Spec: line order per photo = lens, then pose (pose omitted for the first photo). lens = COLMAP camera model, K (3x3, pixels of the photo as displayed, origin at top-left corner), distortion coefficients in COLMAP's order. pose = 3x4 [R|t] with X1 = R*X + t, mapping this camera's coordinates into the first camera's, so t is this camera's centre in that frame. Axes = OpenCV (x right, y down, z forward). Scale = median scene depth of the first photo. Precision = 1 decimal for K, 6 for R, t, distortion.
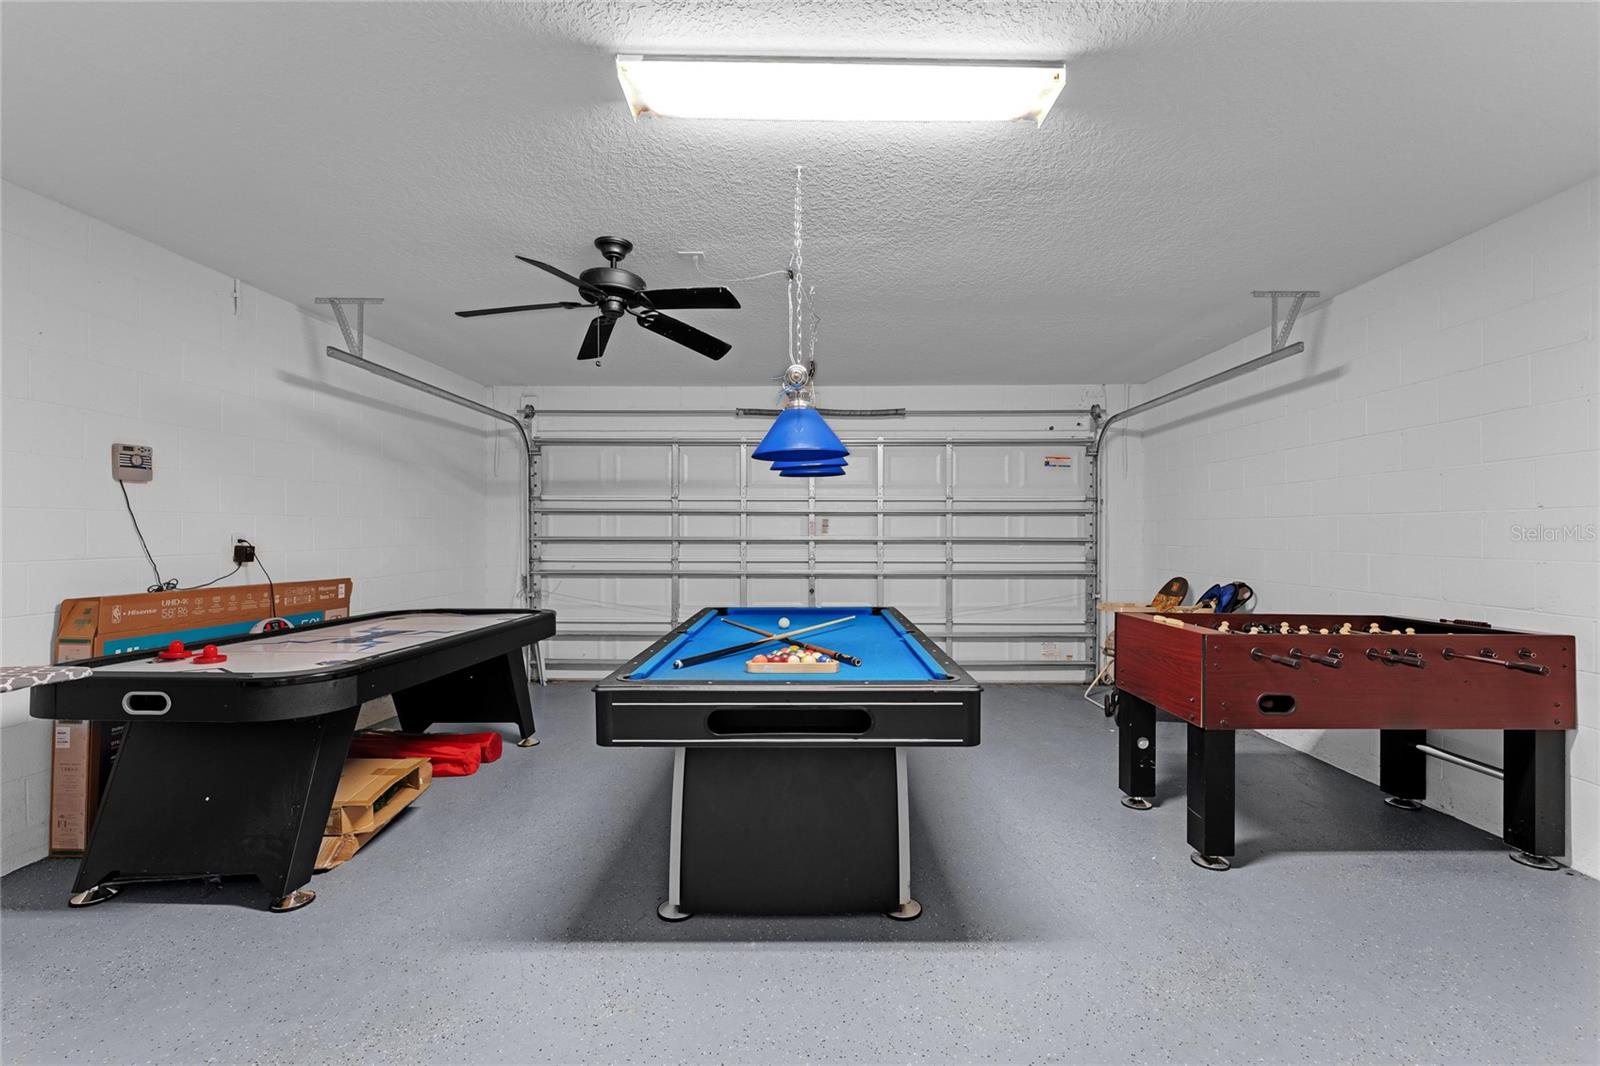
lens RADIAL K [[654.3, 0, 808.6], [0, 654.3, 530.0], [0, 0, 1]] dist [-0.002351, -0.000369]
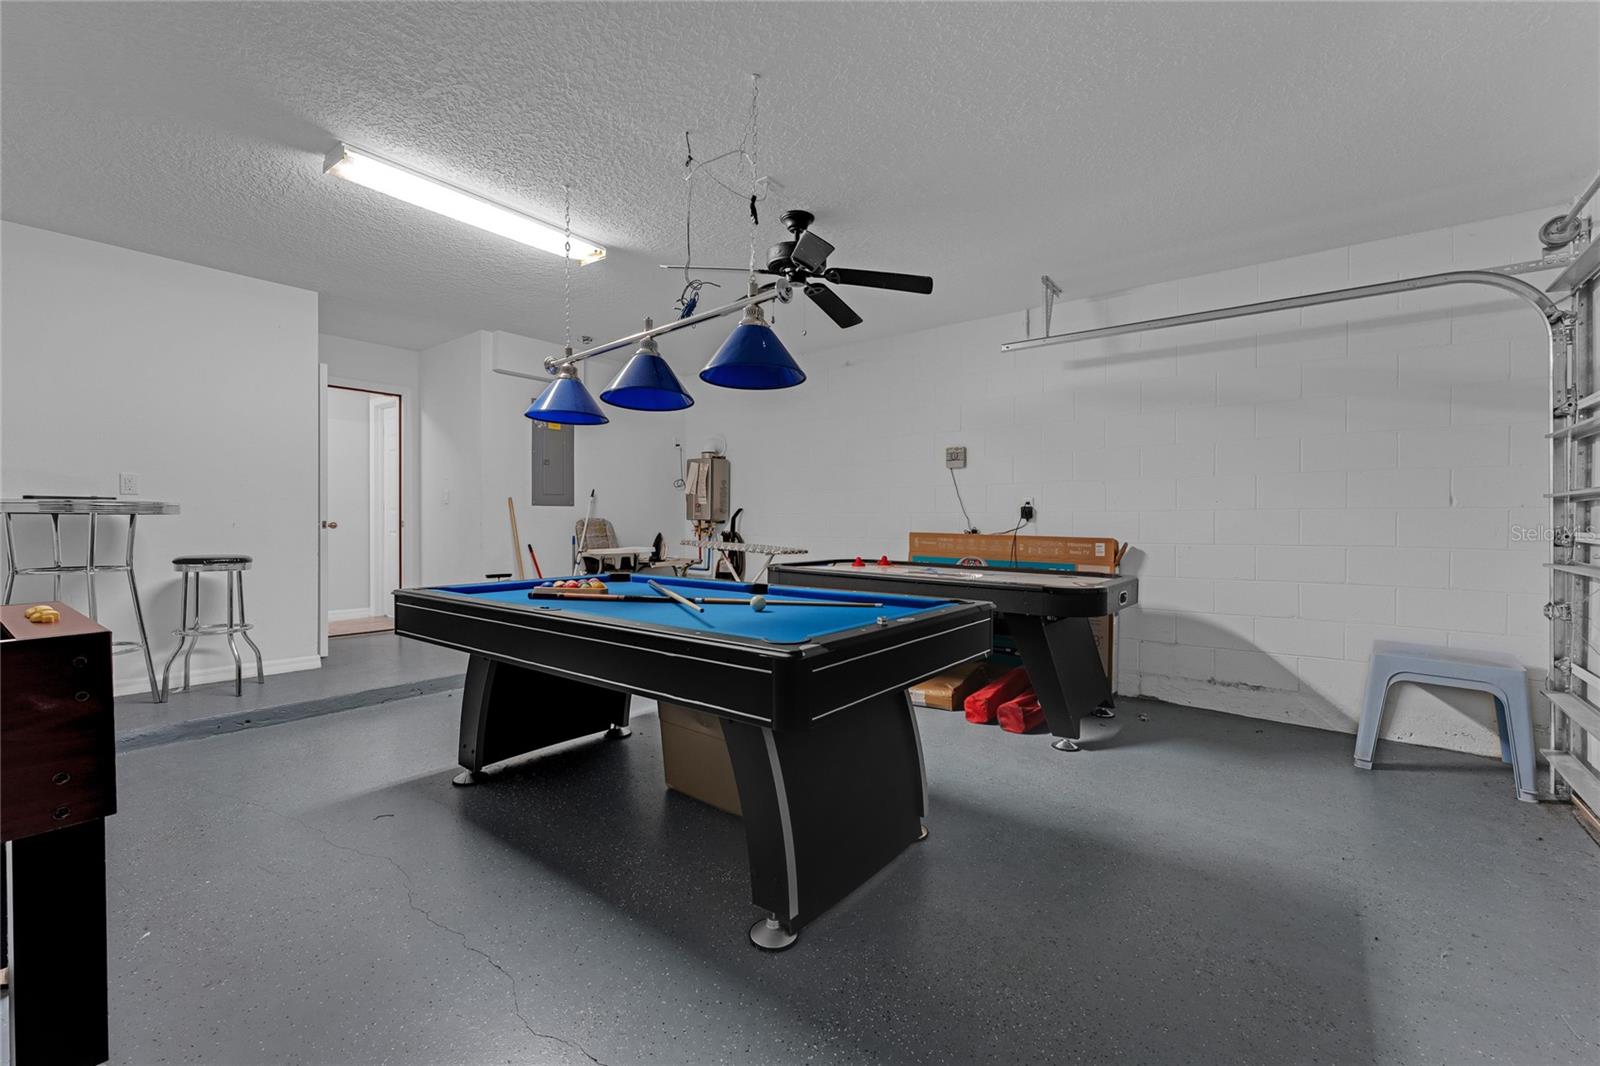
lens RADIAL K [[654.3, 0, 813.7], [0, 654.3, 520.4], [0, 0, 1]] dist [-0.002351, -0.000369]
pose [[-0.618854, 0.002677, -0.785502, 0.468100], [0.000536, 0.999995, 0.002986, 0.049017], [0.785506, 0.001427, -0.618852, 1.497652]]
